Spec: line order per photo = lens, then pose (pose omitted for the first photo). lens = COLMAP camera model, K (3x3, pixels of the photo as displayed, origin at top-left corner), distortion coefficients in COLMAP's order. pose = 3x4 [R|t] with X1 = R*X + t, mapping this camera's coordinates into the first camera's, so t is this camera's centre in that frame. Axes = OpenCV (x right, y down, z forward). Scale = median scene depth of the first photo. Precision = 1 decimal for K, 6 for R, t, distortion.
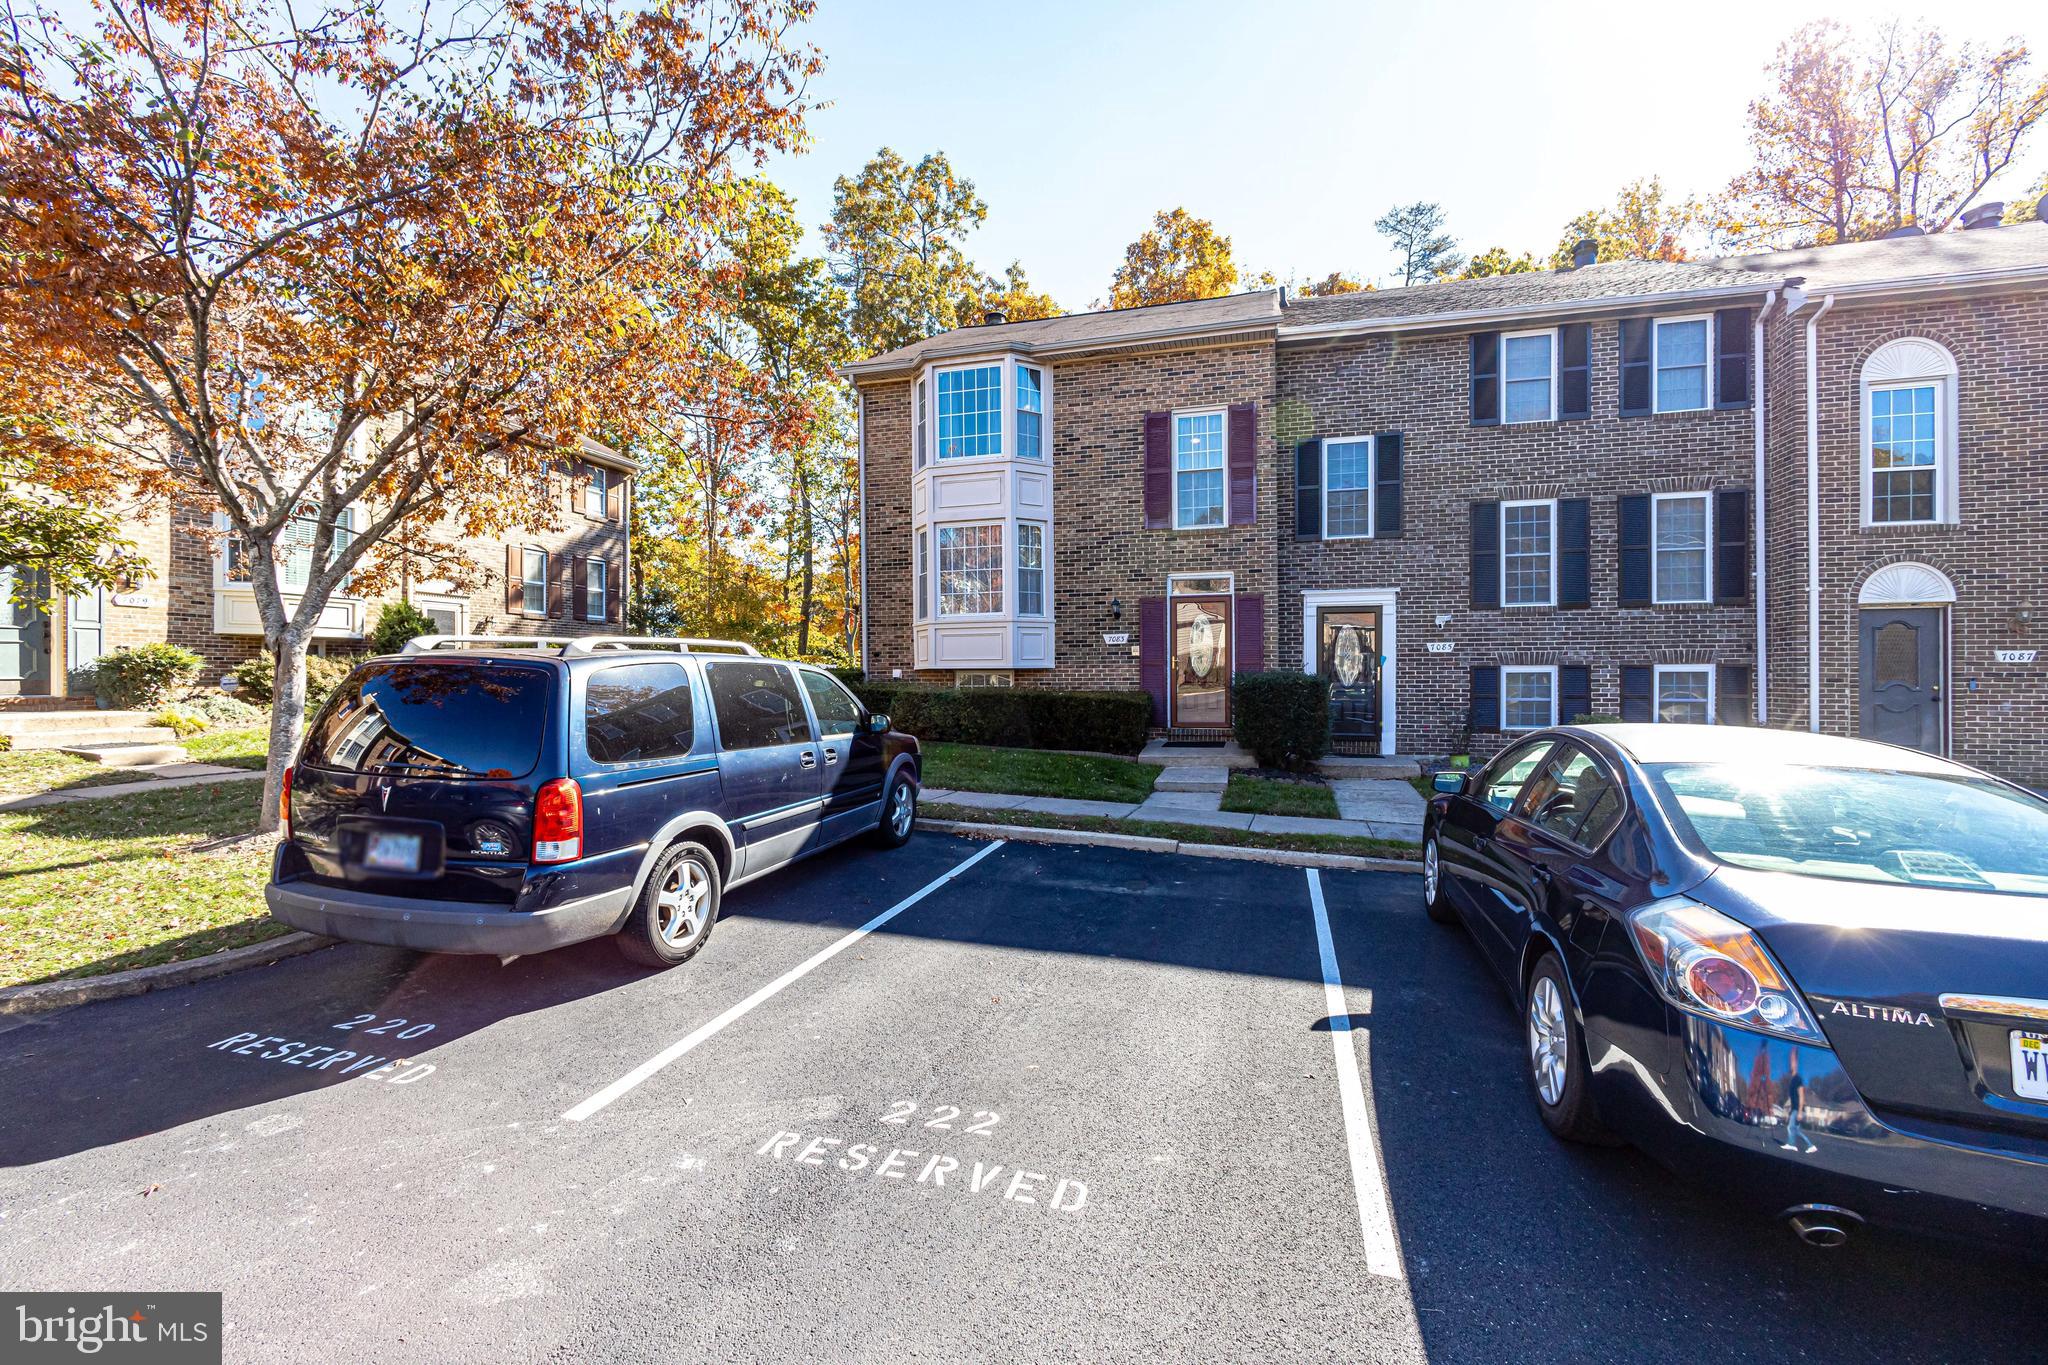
lens RADIAL K [[868.7, 0, 1025.6], [0, 868.7, 682.5], [0, 0, 1]] dist [-0.004805, 0.000122]
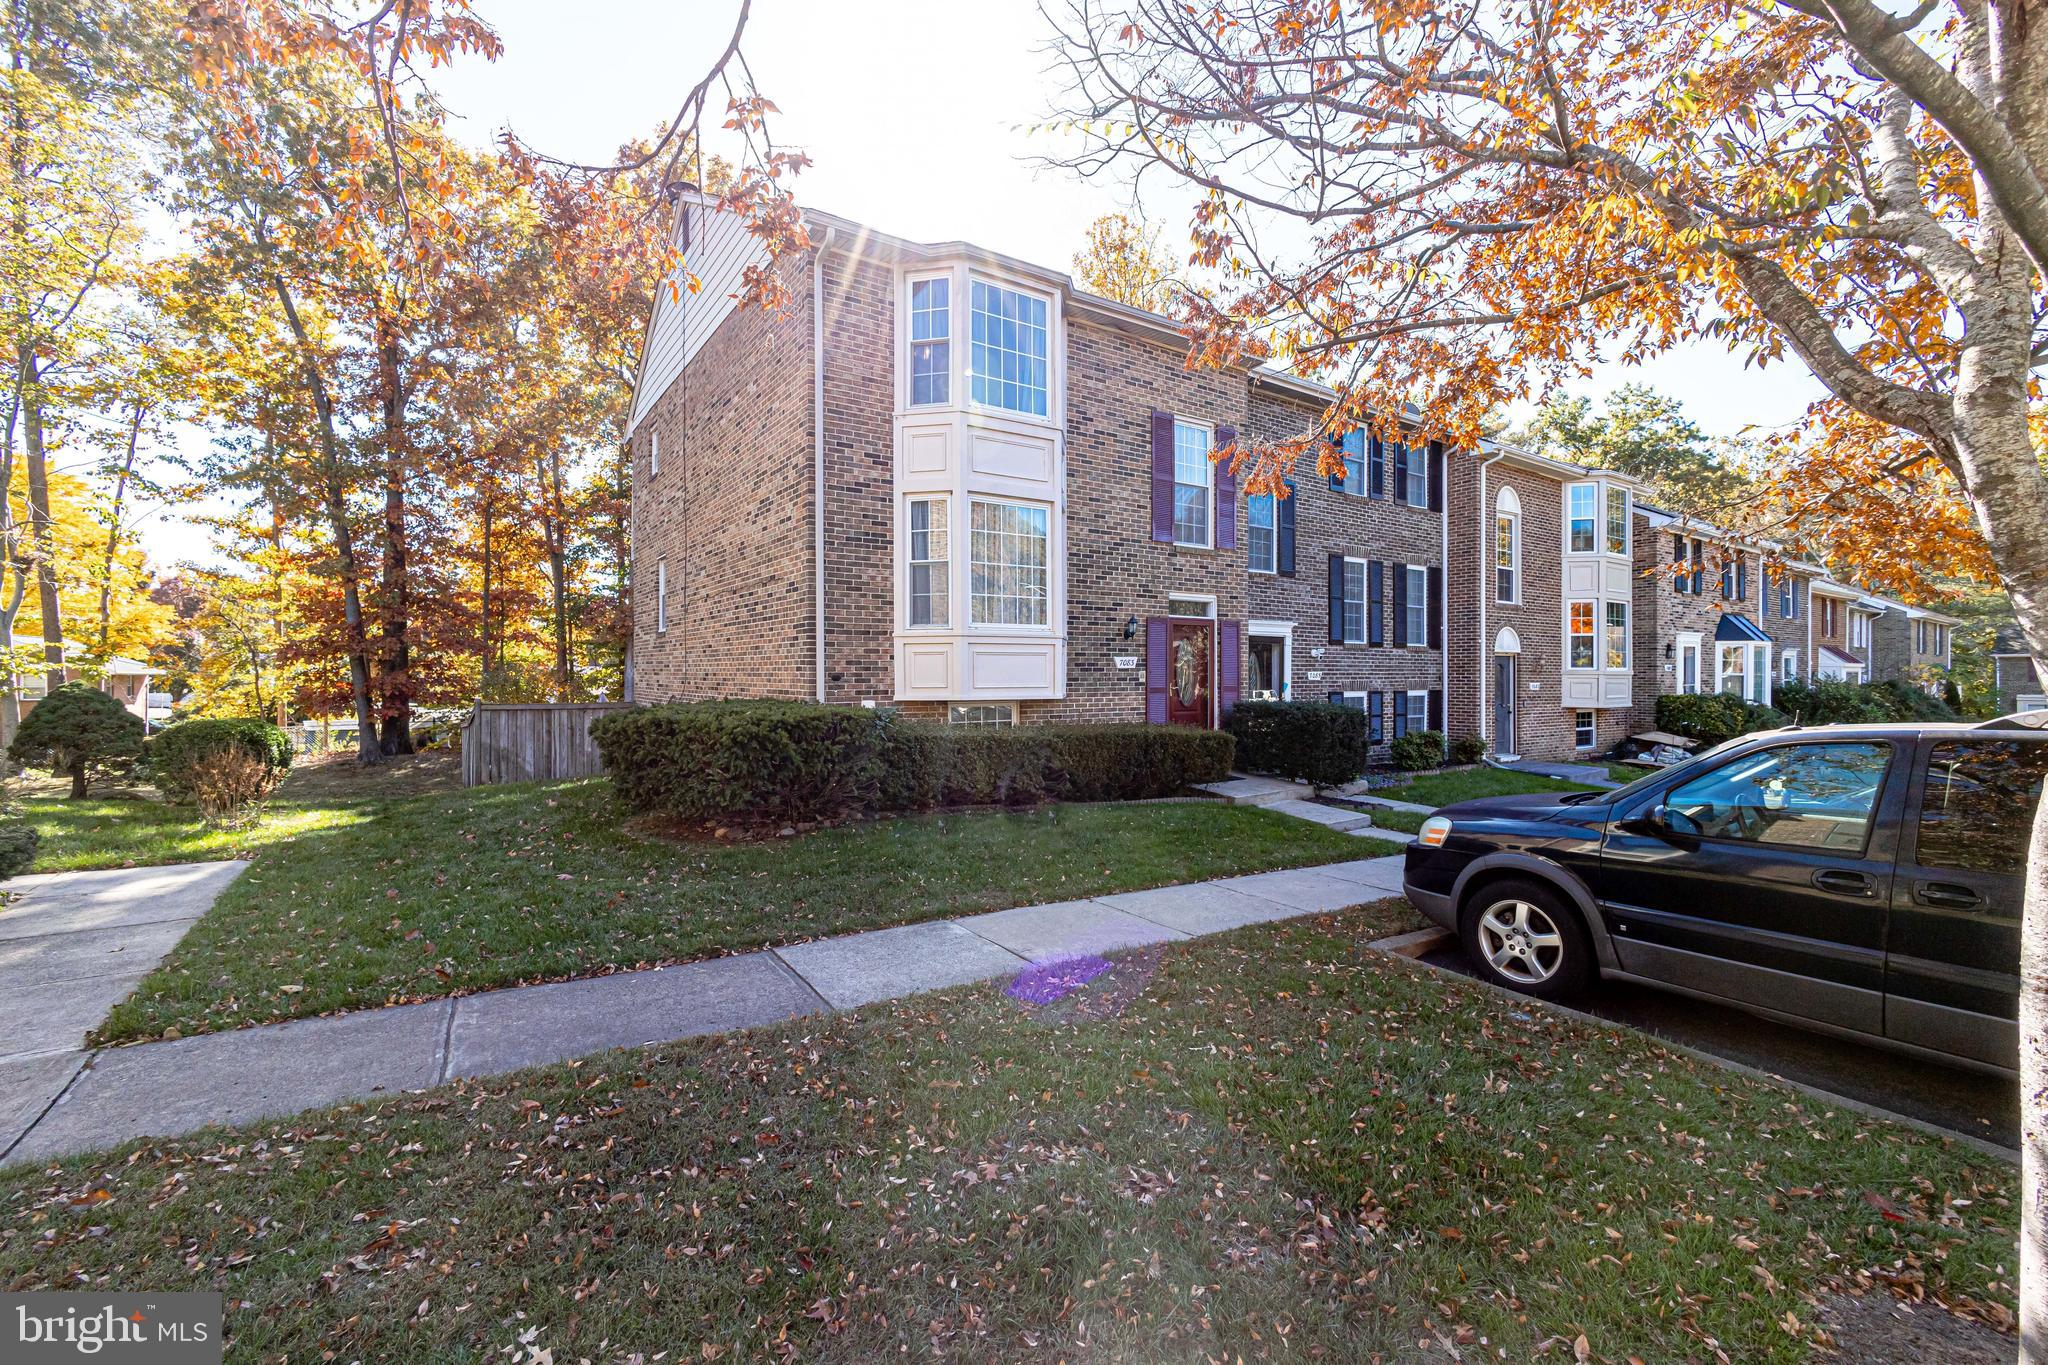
lens RADIAL K [[868.7, 0, 1023.1], [0, 868.7, 677.0], [0, 0, 1]] dist [-0.004805, 0.000122]
pose [[0.637317, 0.001729, 0.770600, -0.629161], [0.000683, 0.999996, -0.002809, -0.033740], [-0.770601, 0.002317, 0.637313, 0.533540]]
